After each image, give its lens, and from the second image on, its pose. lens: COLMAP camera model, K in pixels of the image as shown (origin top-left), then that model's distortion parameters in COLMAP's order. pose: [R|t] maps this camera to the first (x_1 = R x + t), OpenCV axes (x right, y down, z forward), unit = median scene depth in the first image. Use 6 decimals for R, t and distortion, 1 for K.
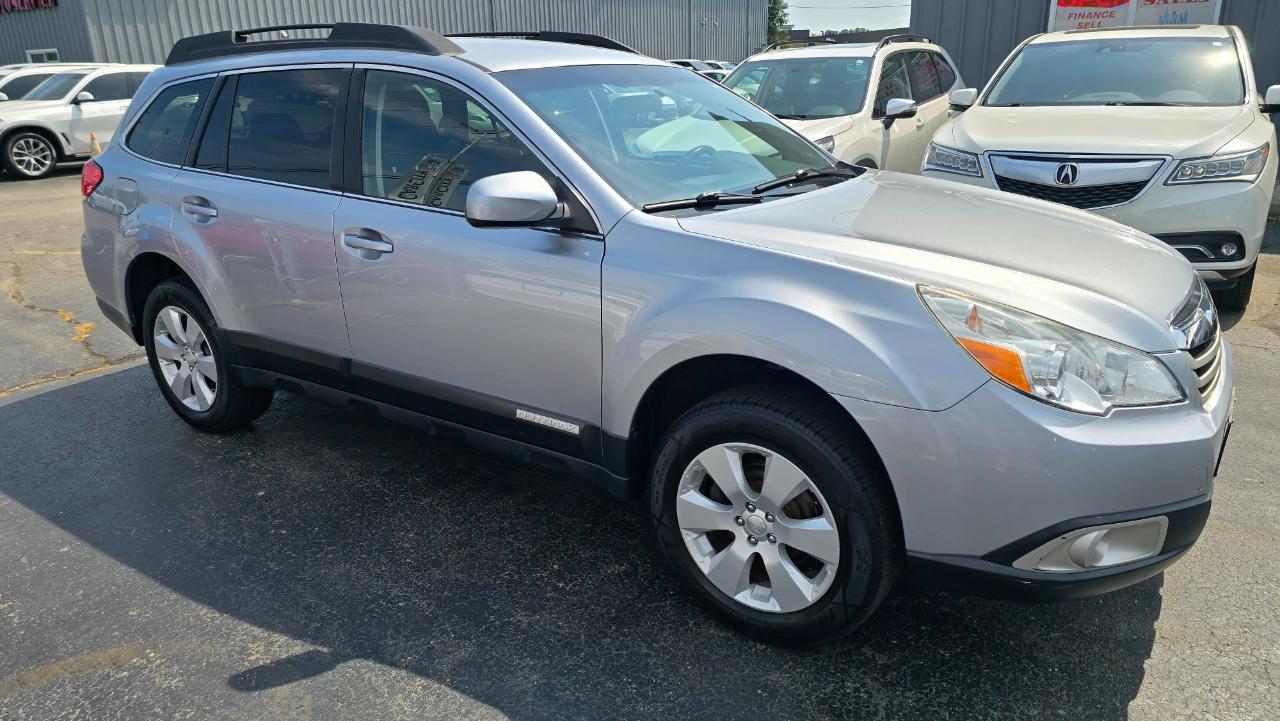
lens RADIAL K [[850.9, 0, 607.2], [0, 850.9, 343.8], [0, 0, 1]] dist [0.076751, -0.075057]
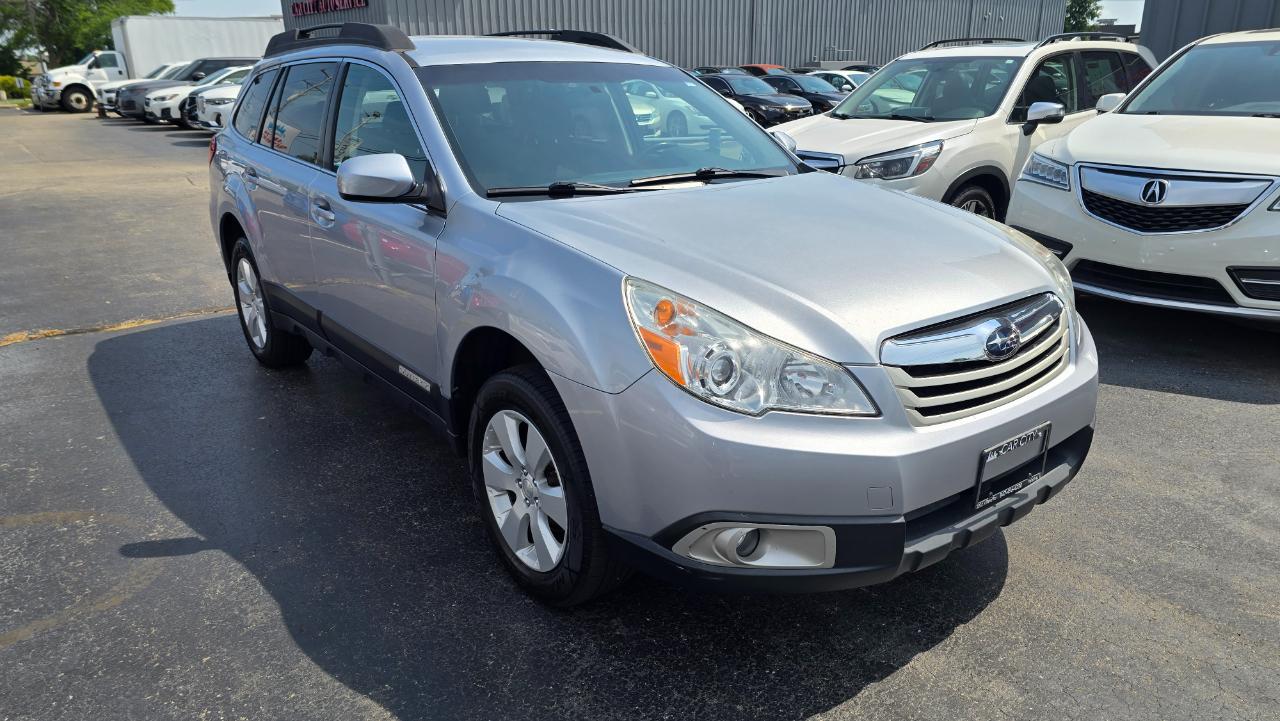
lens RADIAL K [[848.0, 0, 638.7], [0, 848.0, 351.7], [0, 0, 1]] dist [0.056089, -0.054687]
pose [[0.957085, 0.104952, -0.270135, 0.336262], [-0.100911, 0.994477, 0.028846, -0.003862], [0.271670, -0.000348, 0.962390, -0.002035]]
